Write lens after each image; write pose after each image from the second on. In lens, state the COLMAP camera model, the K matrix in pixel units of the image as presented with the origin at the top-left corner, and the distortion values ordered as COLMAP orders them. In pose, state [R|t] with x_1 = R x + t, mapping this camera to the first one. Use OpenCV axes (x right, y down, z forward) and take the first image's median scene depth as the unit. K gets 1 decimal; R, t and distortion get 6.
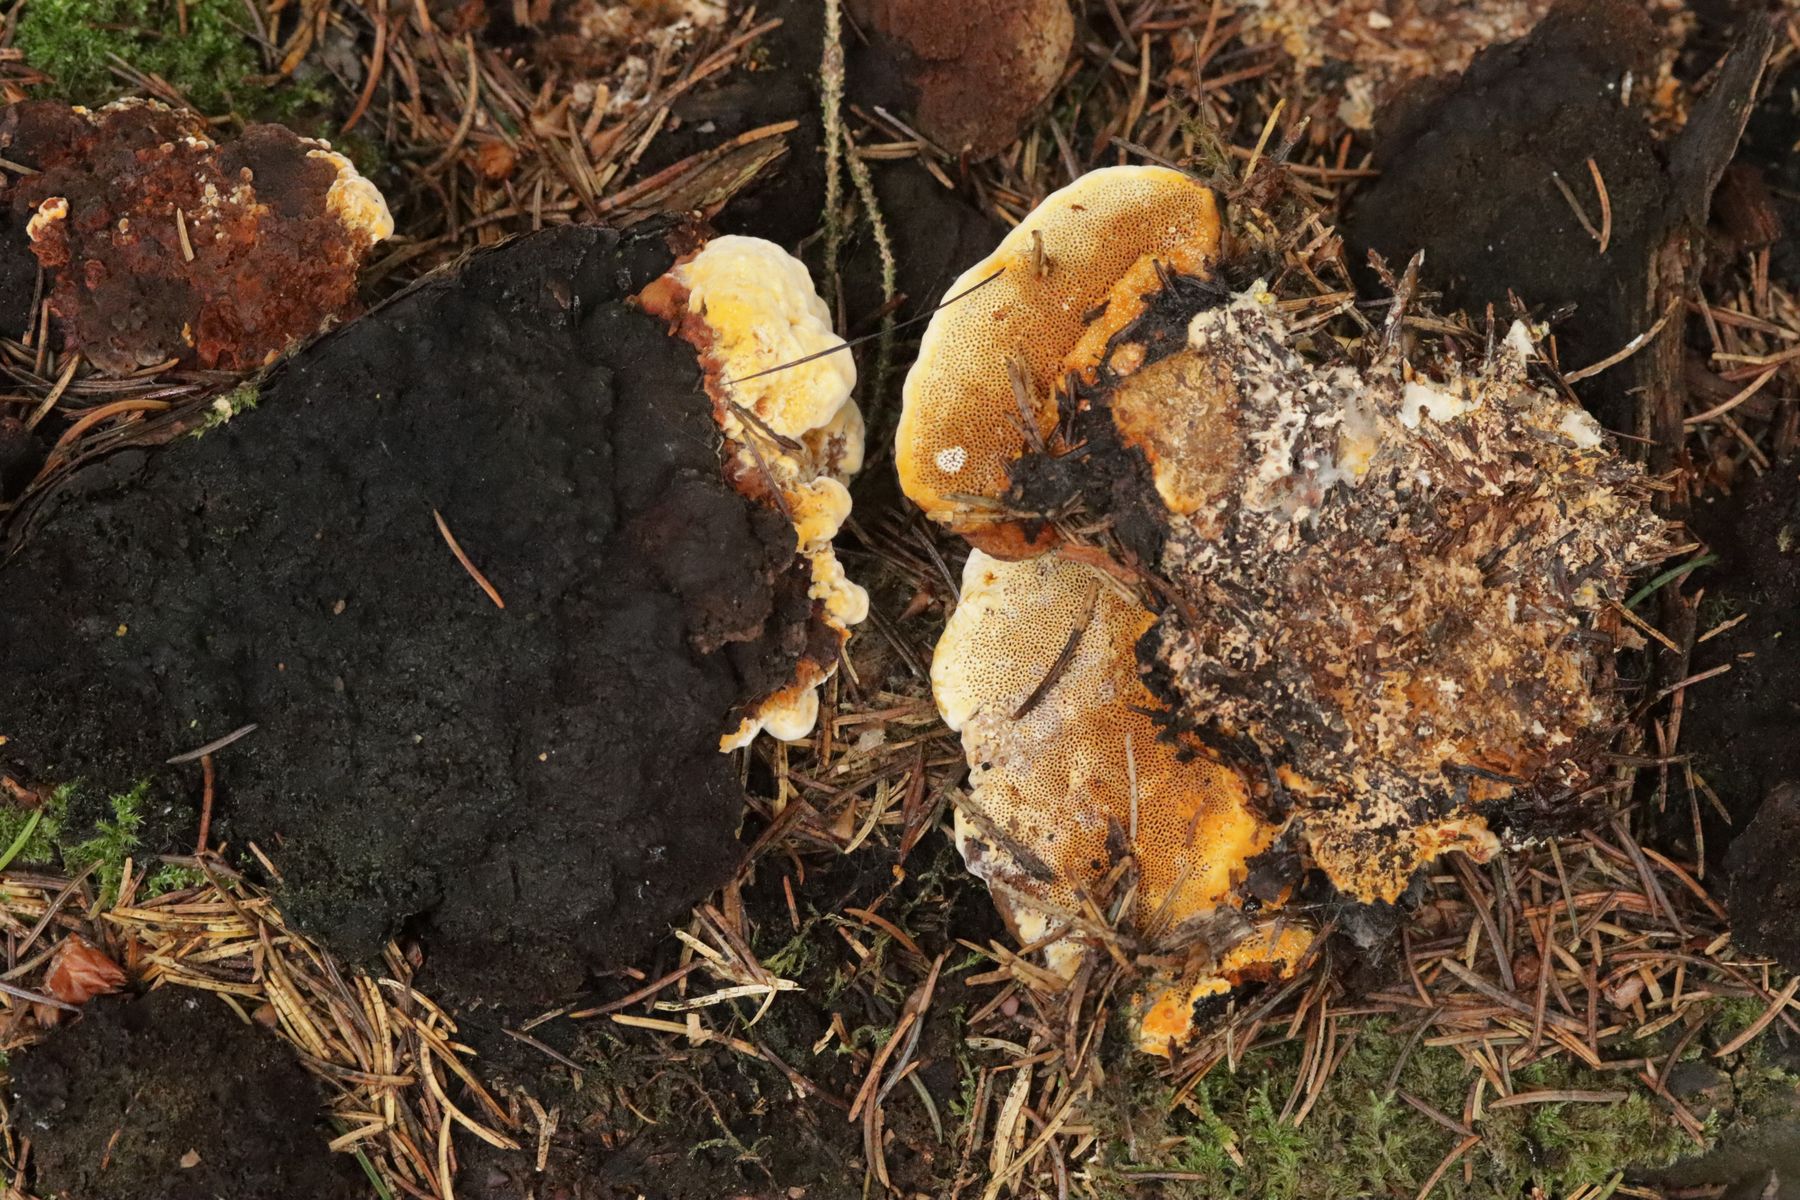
lens RADIAL K [[5472.6, 0, 894.8], [0, 5472.6, 595.2], [0, 0, 1]] dist [-0.002490, 0.000000]
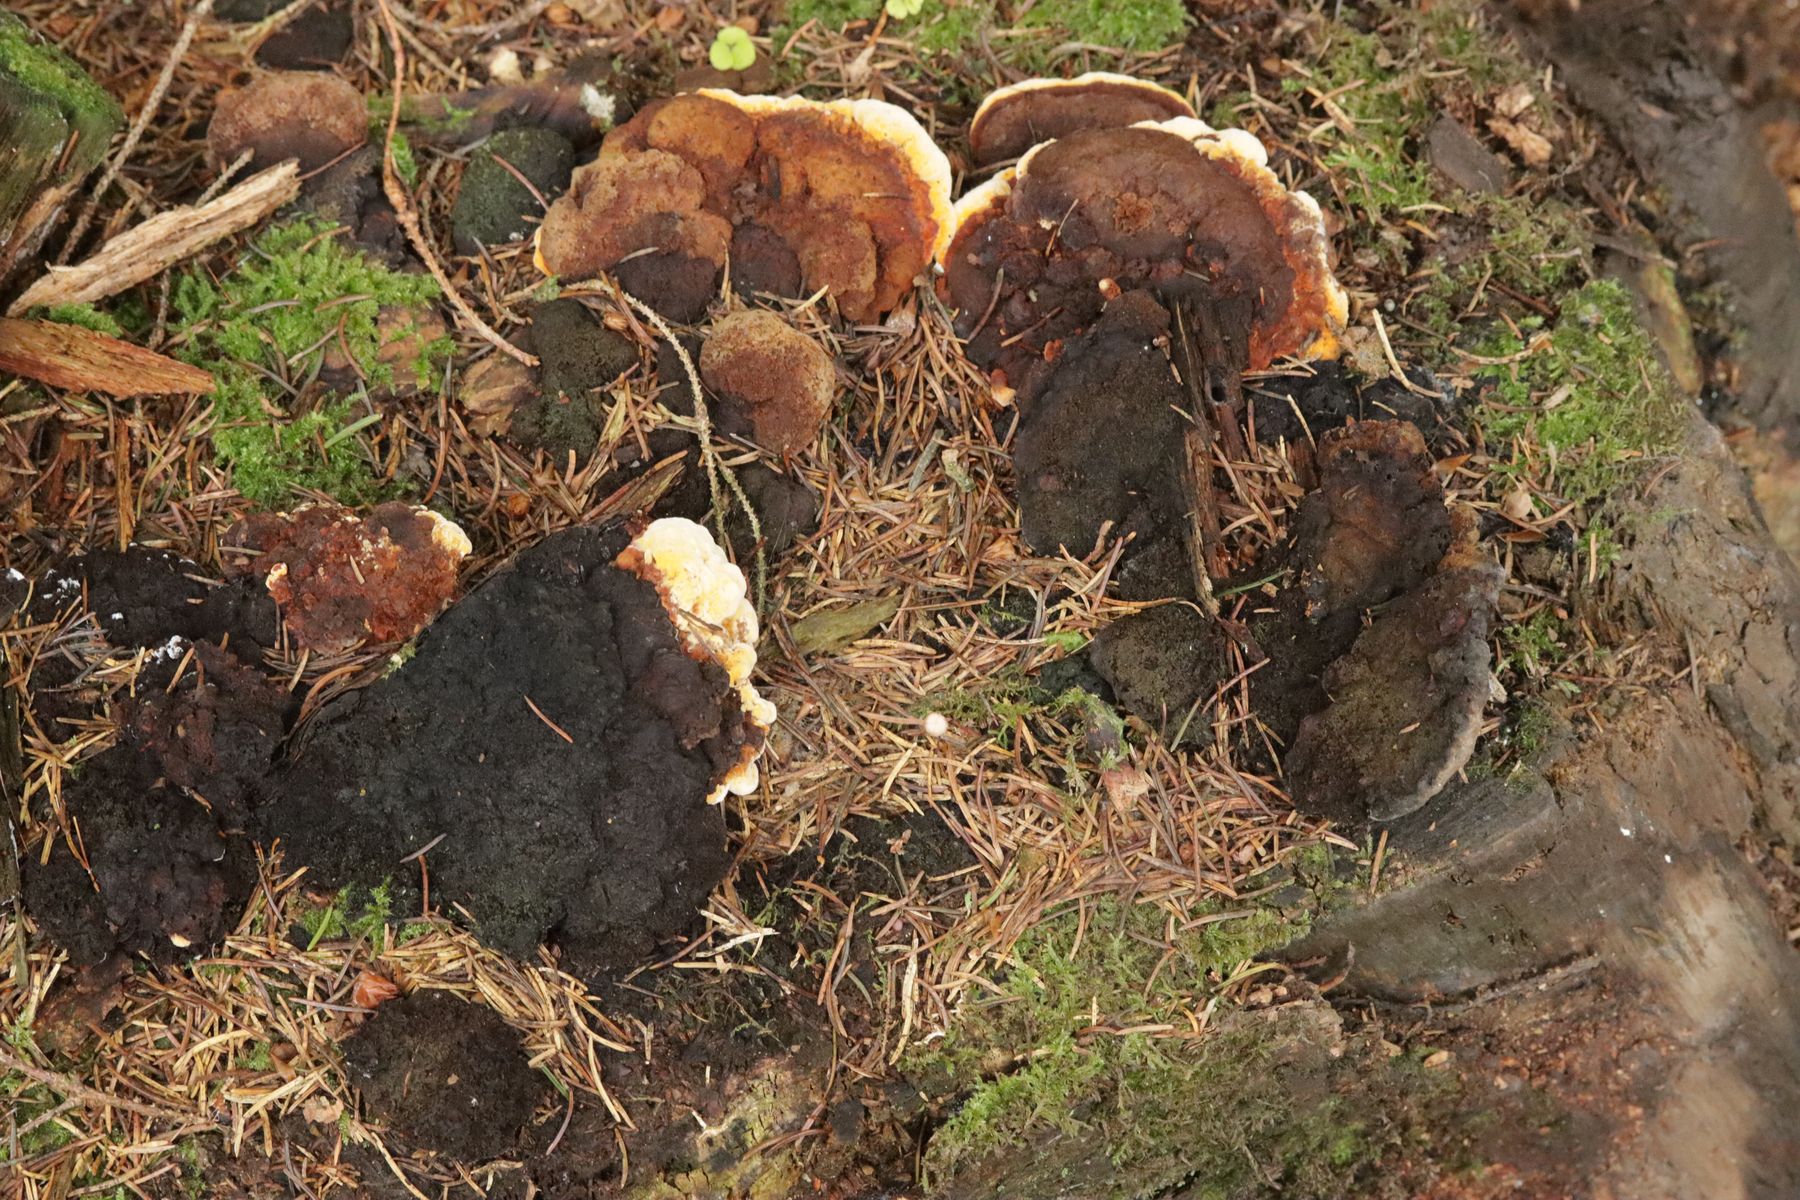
lens RADIAL K [[5472.6, 0, 902.3], [0, 5472.6, 602.6], [0, 0, 1]] dist [-0.002490, 0.000000]
pose [[0.983676, -0.177922, 0.026932, -0.006182], [0.179574, 0.980227, -0.083112, 0.120805], [-0.011612, 0.086592, 0.996176, -0.746528]]
